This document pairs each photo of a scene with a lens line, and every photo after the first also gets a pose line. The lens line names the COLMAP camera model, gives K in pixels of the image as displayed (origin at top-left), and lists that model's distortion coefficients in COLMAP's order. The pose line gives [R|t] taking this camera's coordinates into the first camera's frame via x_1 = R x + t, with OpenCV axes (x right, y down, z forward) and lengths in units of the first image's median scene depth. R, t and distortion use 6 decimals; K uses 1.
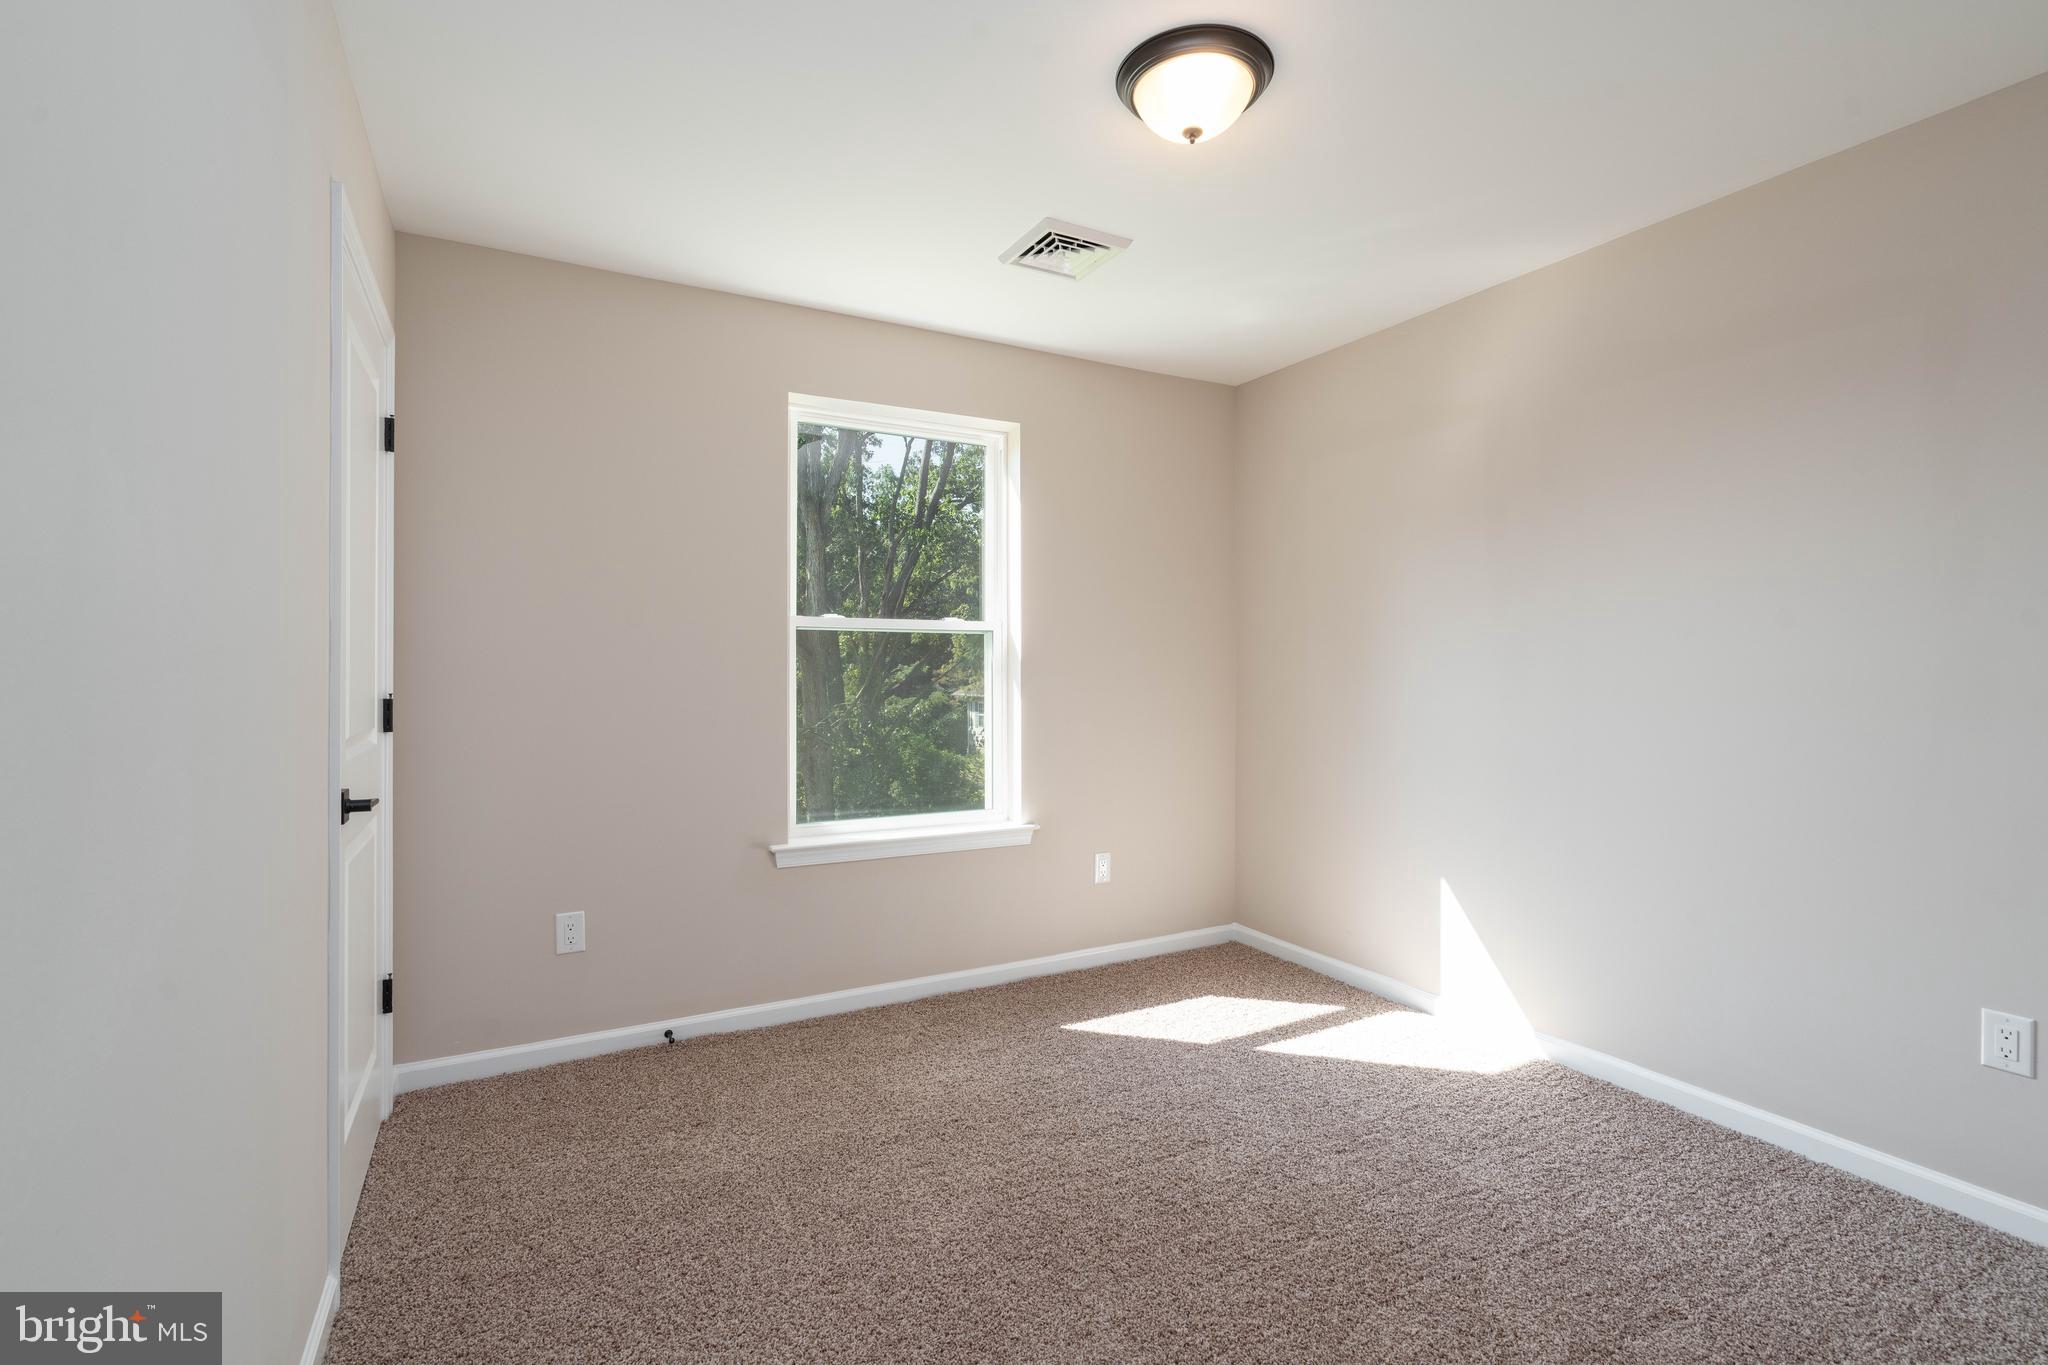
lens RADIAL K [[933.0, 0, 1024.0], [0, 933.0, 682.5], [0, 0, 1]] dist [0.002025, 0.000024]
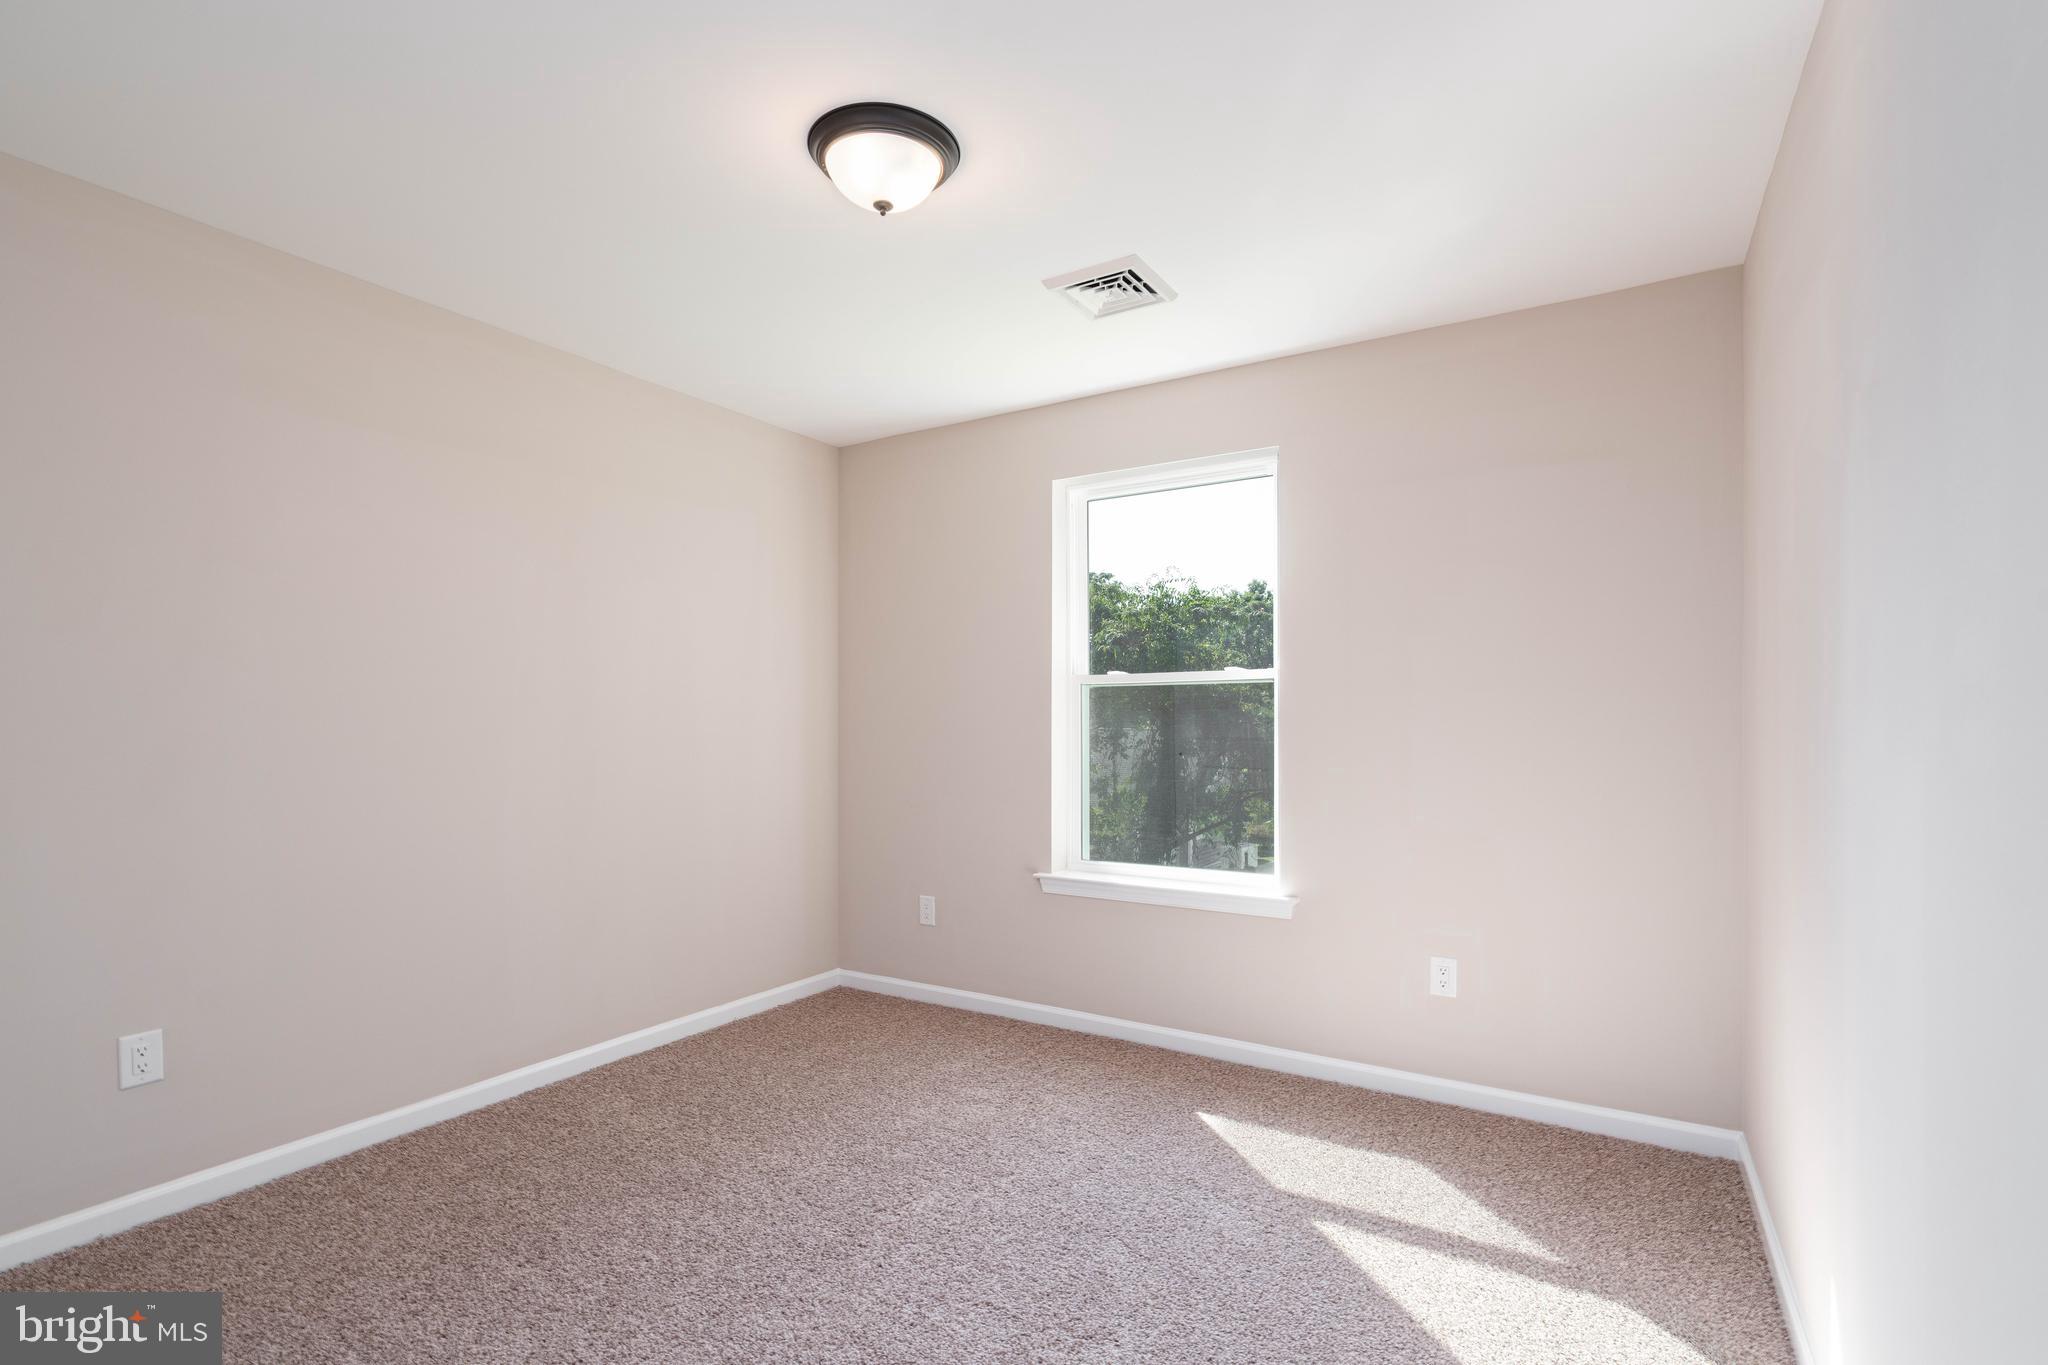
lens RADIAL K [[930.7, 0, 1023.6], [0, 930.7, 738.1], [0, 0, 1]] dist [0.000937, 0.000087]
pose [[0.501323, 0.010221, -0.865200, 0.692301], [-0.009861, 0.999933, 0.006099, -0.001289], [0.865204, 0.005474, 0.501390, 0.372383]]
